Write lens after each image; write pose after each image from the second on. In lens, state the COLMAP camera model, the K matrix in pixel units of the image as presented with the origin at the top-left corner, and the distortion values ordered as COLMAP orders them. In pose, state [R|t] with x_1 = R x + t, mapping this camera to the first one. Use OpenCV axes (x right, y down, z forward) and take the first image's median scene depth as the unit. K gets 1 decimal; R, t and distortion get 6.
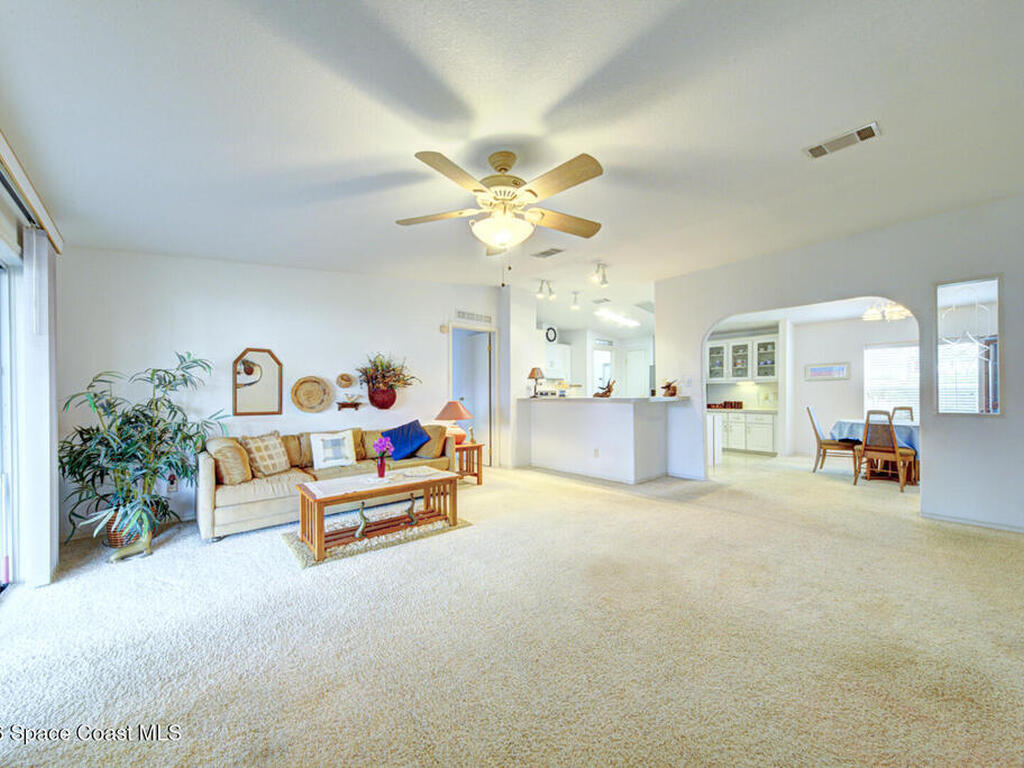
lens RADIAL K [[395.1, 0, 510.6], [0, 395.1, 395.2], [0, 0, 1]] dist [0.034564, -0.009775]
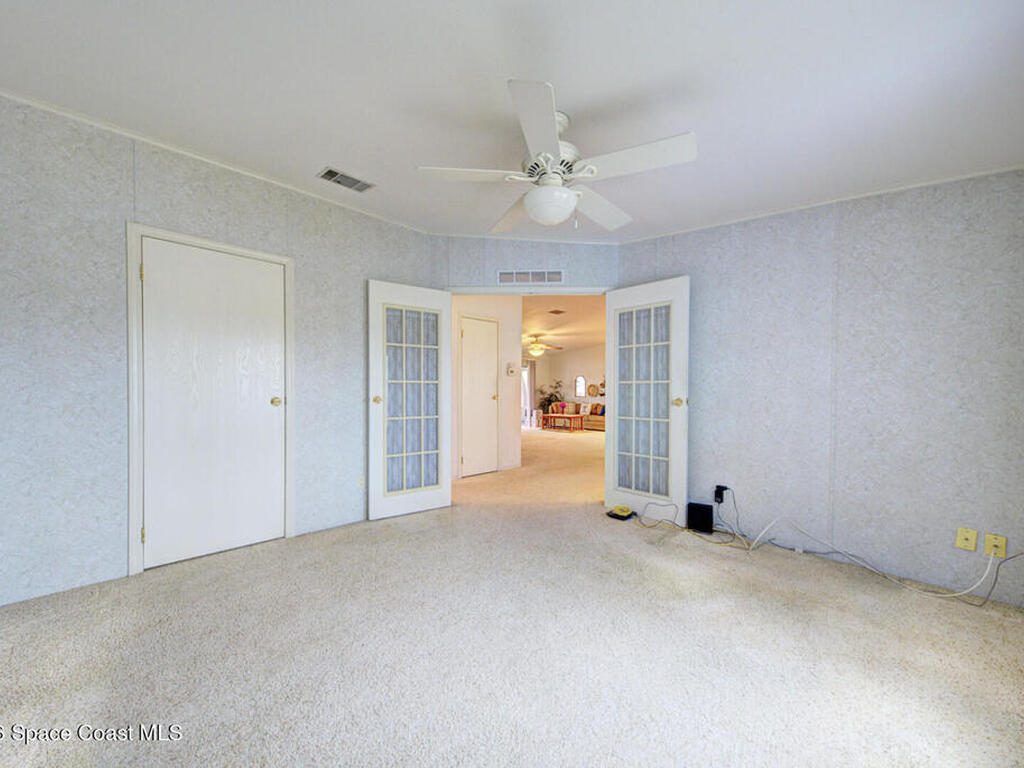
lens RADIAL K [[395.1, 0, 510.6], [0, 395.1, 395.2], [0, 0, 1]] dist [0.034564, -0.009775]
pose [[0.047226, 0.021492, -0.998653, 1.750045], [-0.009161, 0.999736, 0.021082, -0.017607], [0.998842, 0.008153, 0.047411, 0.219471]]
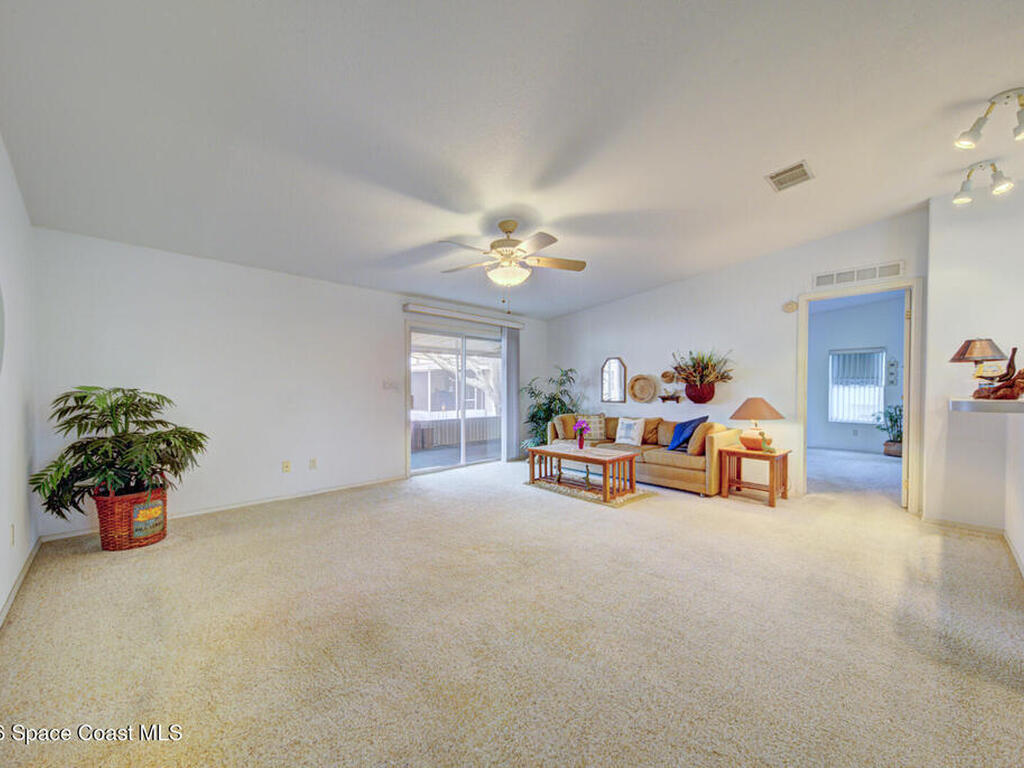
lens RADIAL K [[395.1, 0, 510.6], [0, 395.1, 395.2], [0, 0, 1]] dist [0.034564, -0.009775]
pose [[0.044518, 0.021969, -0.998767, 0.589800], [-0.007545, 0.999737, 0.021654, -0.004619], [0.998980, 0.006572, 0.044672, 0.396018]]
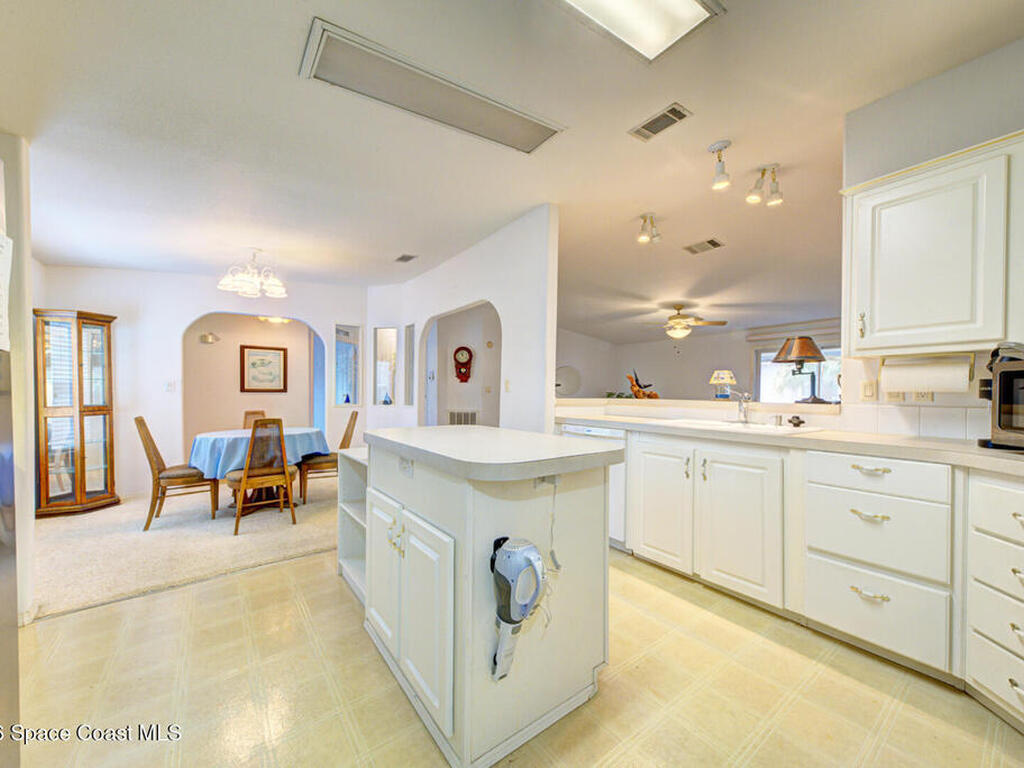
lens RADIAL K [[395.1, 0, 510.6], [0, 395.1, 395.2], [0, 0, 1]] dist [0.034564, -0.009775]
pose [[-0.997173, 0.000380, 0.075133, 0.380489], [0.001223, 0.999937, 0.011185, -0.009112], [-0.075124, 0.011245, -0.997111, 1.560775]]
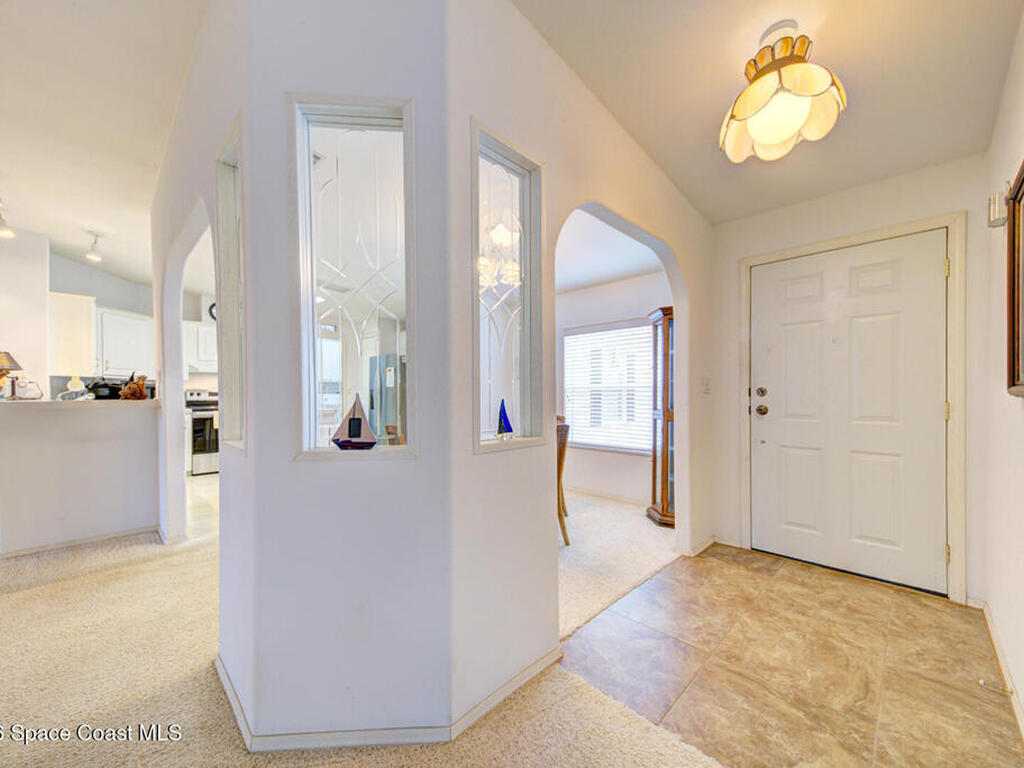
lens RADIAL K [[395.1, 0, 510.6], [0, 395.1, 395.2], [0, 0, 1]] dist [0.034564, -0.009775]
pose [[0.997072, 0.002583, 0.076421, 0.843703], [-0.002710, 0.999995, 0.001564, -0.005958], [-0.076417, -0.001766, 0.997074, 0.333052]]
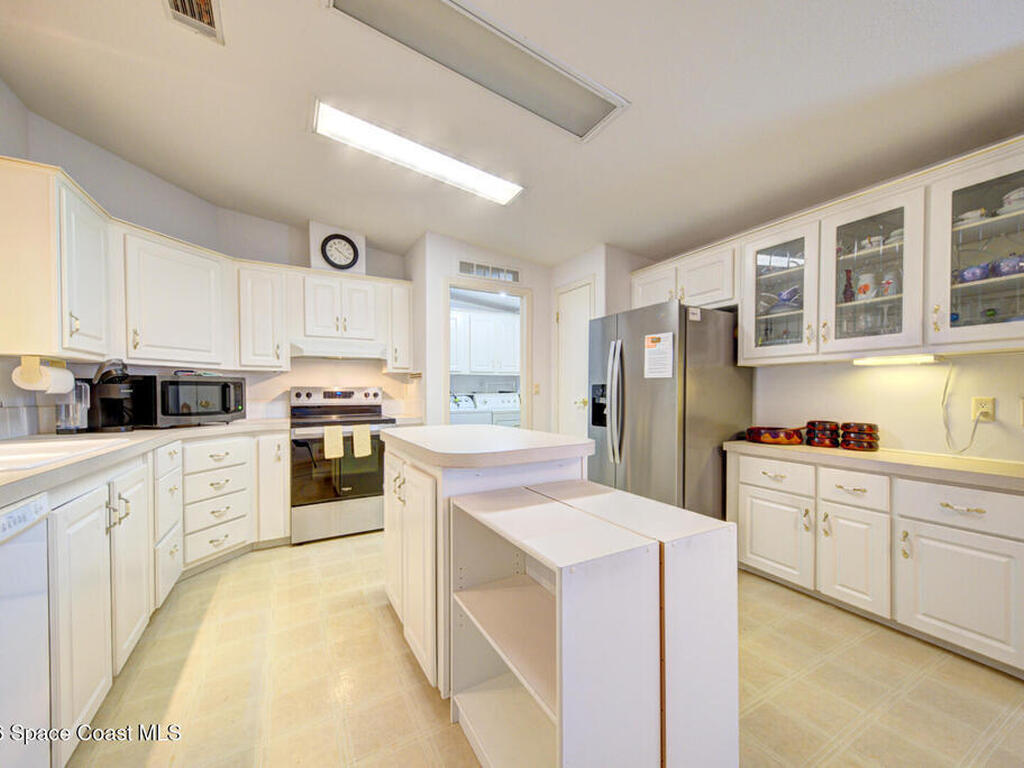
lens RADIAL K [[395.1, 0, 510.6], [0, 395.1, 395.2], [0, 0, 1]] dist [0.034564, -0.009775]
pose [[0.978334, 0.003599, -0.207001, 0.533861], [-0.002451, 0.999980, 0.005802, -0.008846], [0.207017, -0.005169, 0.978324, 0.922619]]
